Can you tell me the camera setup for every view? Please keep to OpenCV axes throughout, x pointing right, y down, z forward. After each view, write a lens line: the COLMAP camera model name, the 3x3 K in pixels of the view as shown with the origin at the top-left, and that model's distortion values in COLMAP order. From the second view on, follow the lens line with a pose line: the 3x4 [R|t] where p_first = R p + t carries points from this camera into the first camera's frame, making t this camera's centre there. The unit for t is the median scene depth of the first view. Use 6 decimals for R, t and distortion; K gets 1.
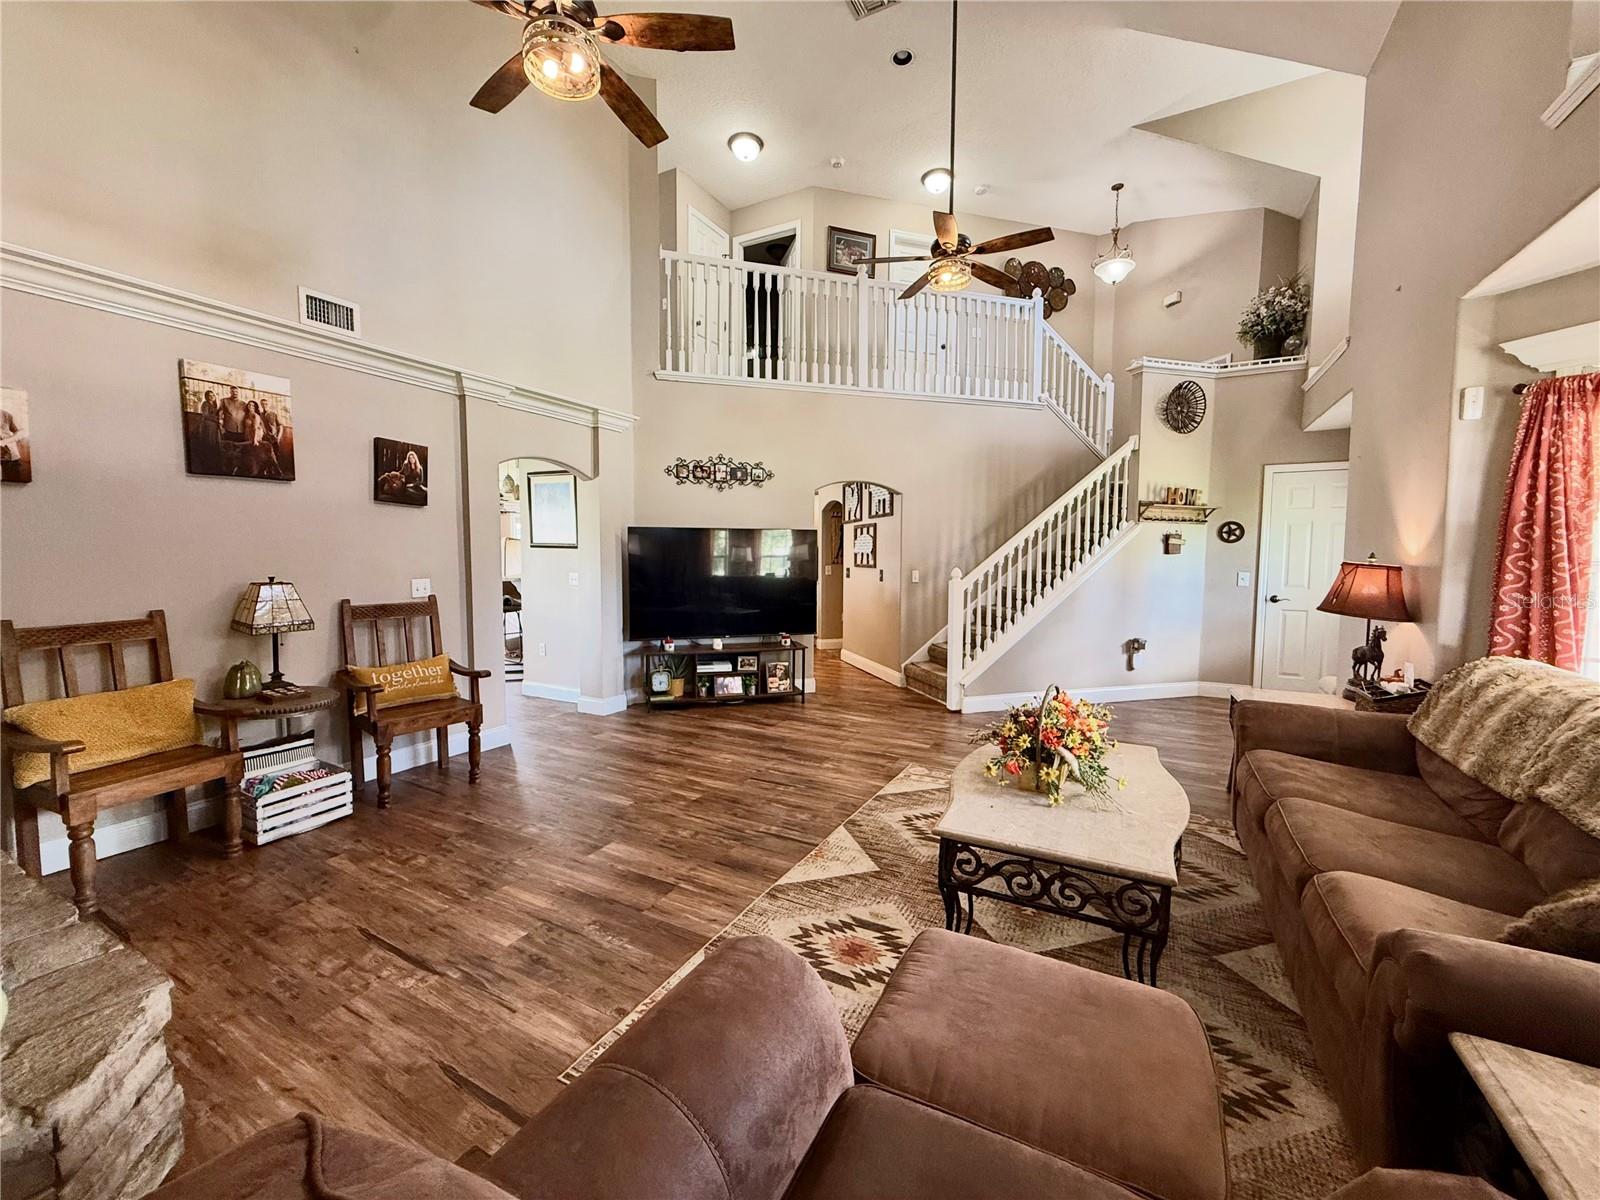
lens RADIAL K [[634.5, 0, 798.4], [0, 634.5, 599.7], [0, 0, 1]] dist [0.000508, -0.000143]
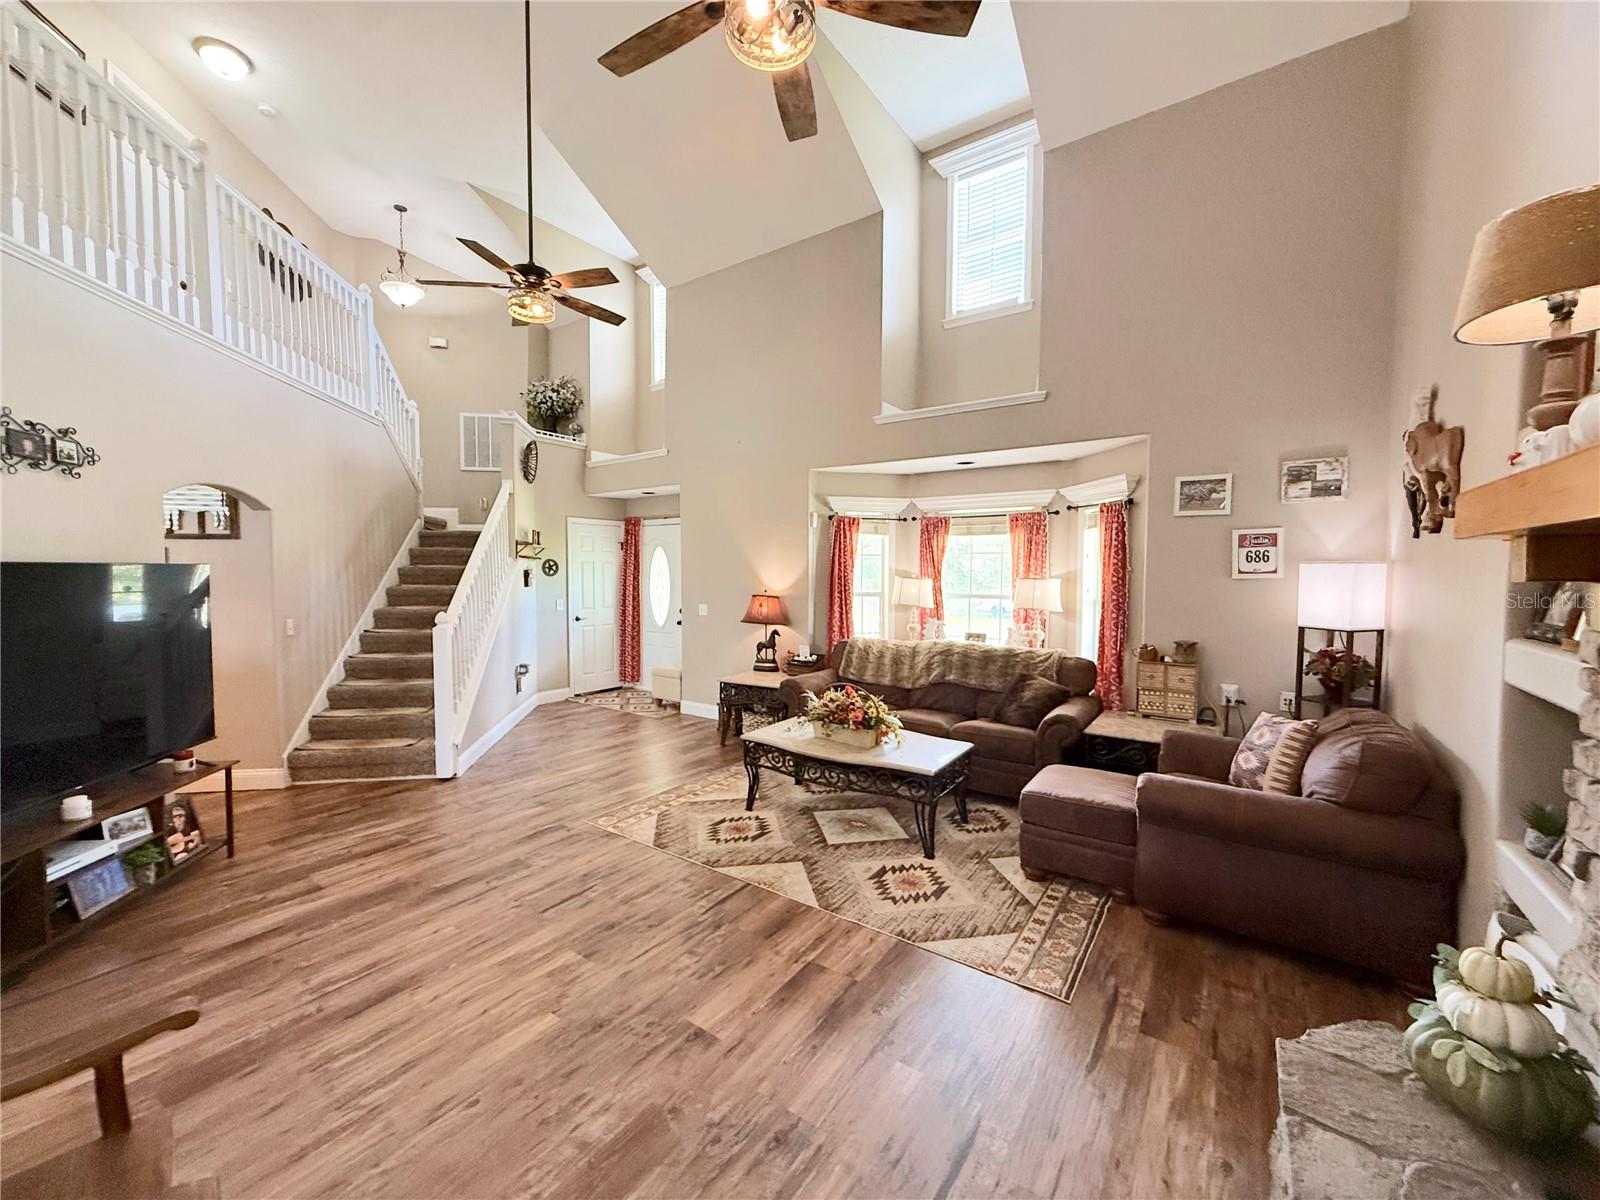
lens RADIAL K [[634.5, 0, 797.1], [0, 634.5, 599.8], [0, 0, 1]] dist [0.000508, -0.000143]
pose [[0.115235, -0.050012, 0.992078, -0.764903], [0.068290, 0.996768, 0.042316, -0.098007], [-0.990988, 0.062873, 0.118278, 0.588232]]
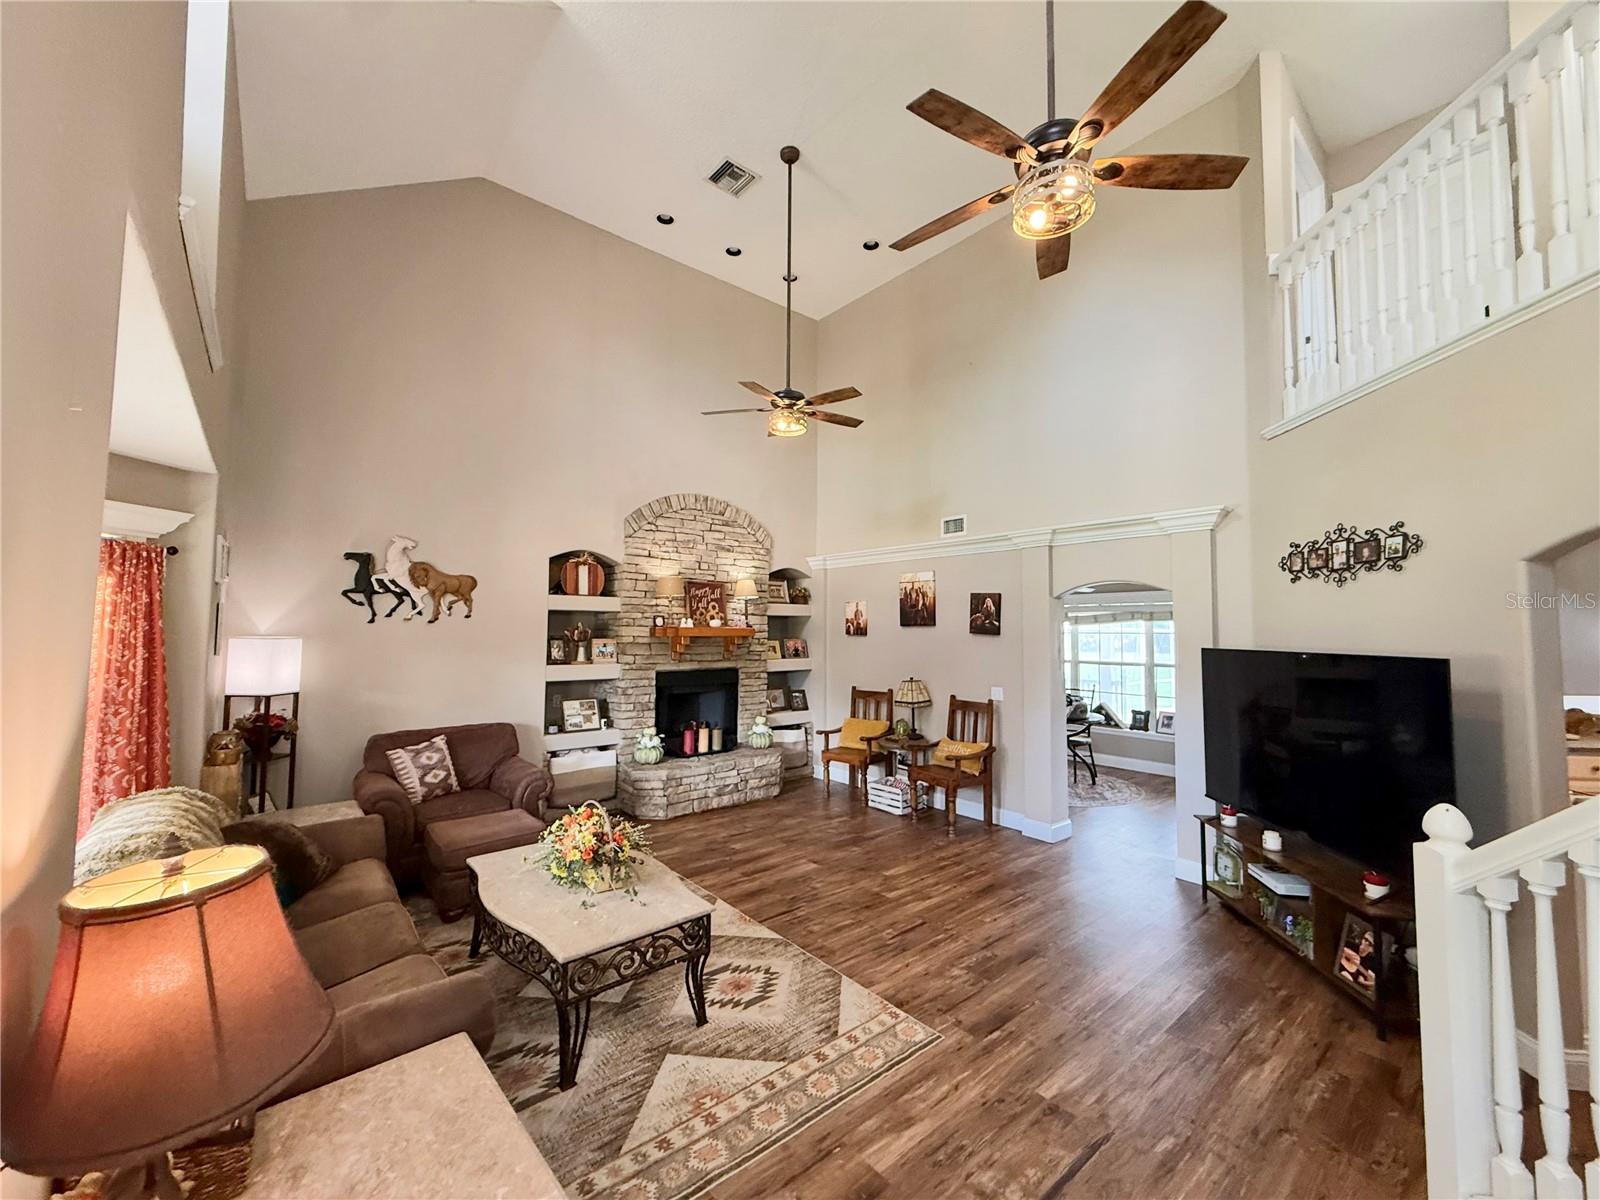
lens RADIAL K [[634.5, 0, 797.0], [0, 634.5, 600.3], [0, 0, 1]] dist [0.000508, -0.000143]
pose [[-0.372045, -0.050674, -0.926830, 0.905461], [-0.074141, 0.996941, -0.024746, -0.162907], [0.925249, 0.059510, -0.374664, 1.150406]]
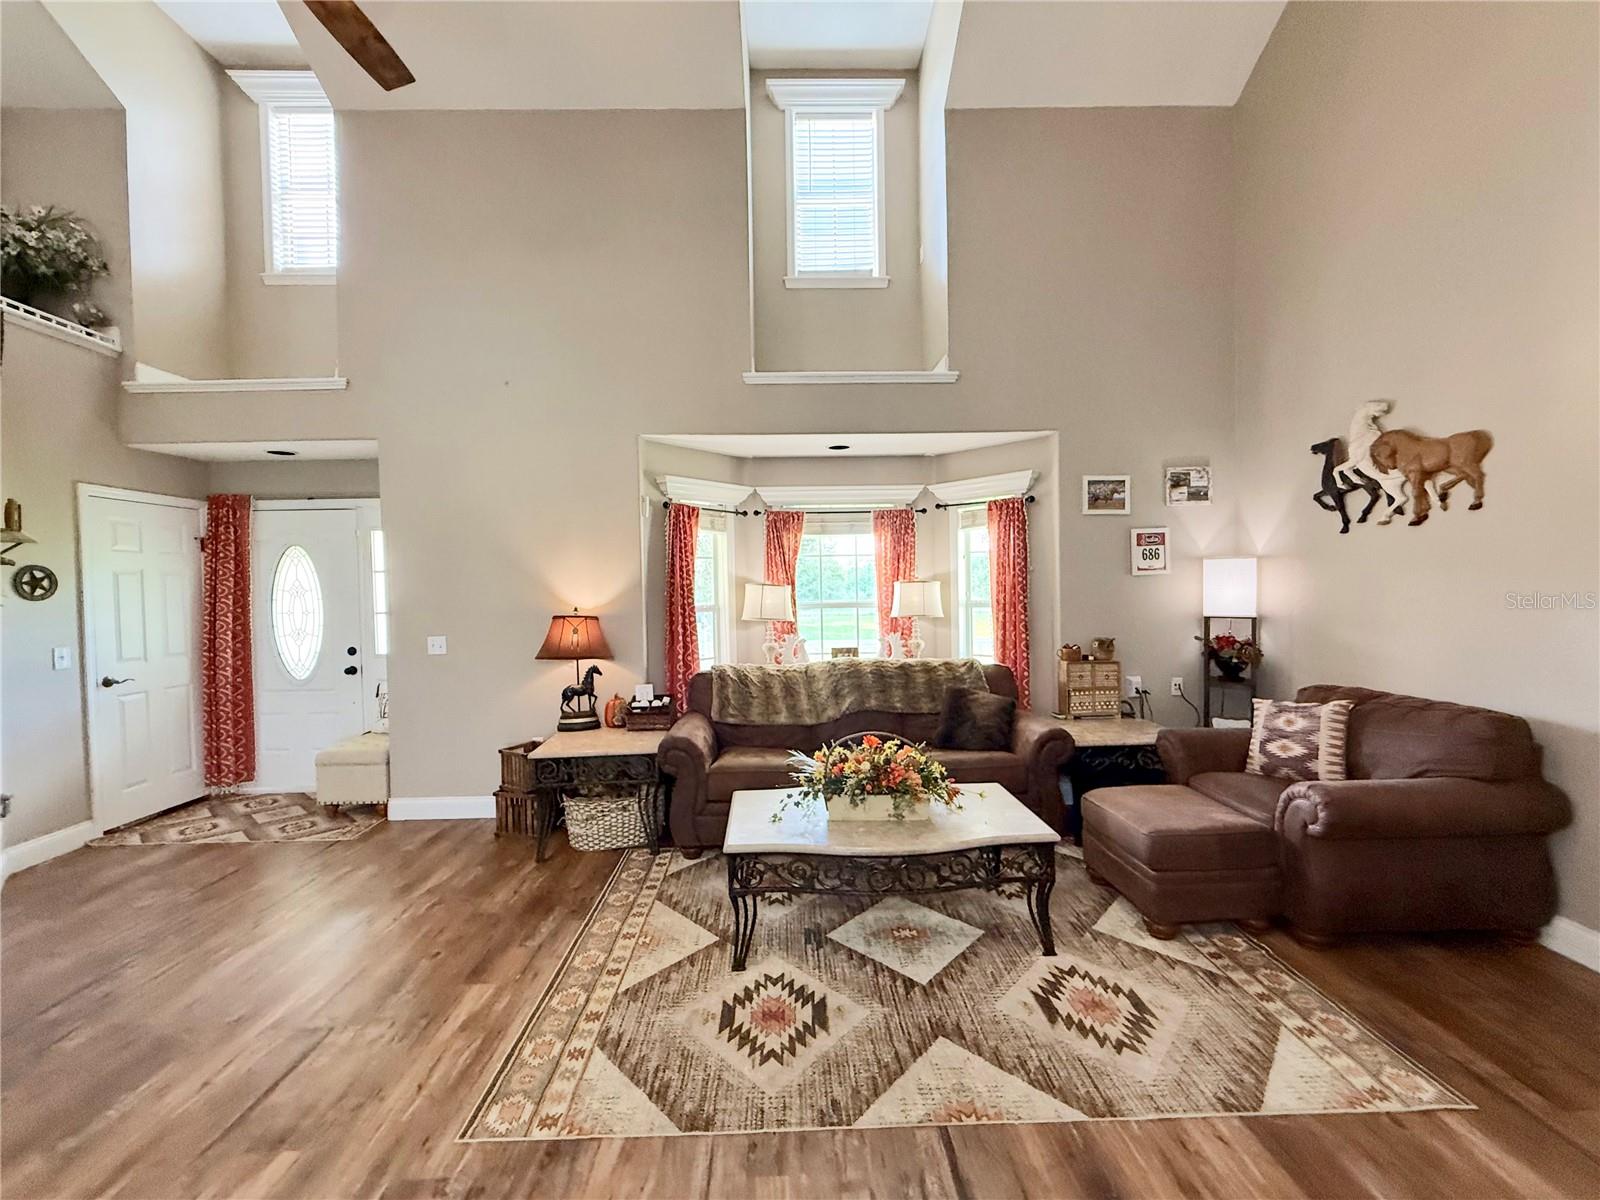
lens RADIAL K [[634.5, 0, 797.1], [0, 634.5, 598.8], [0, 0, 1]] dist [0.000508, -0.000143]
pose [[-0.498915, -0.013702, 0.866543, -0.310195], [0.077633, 0.995149, 0.060433, -0.110573], [-0.863167, 0.097423, -0.495431, 1.045868]]
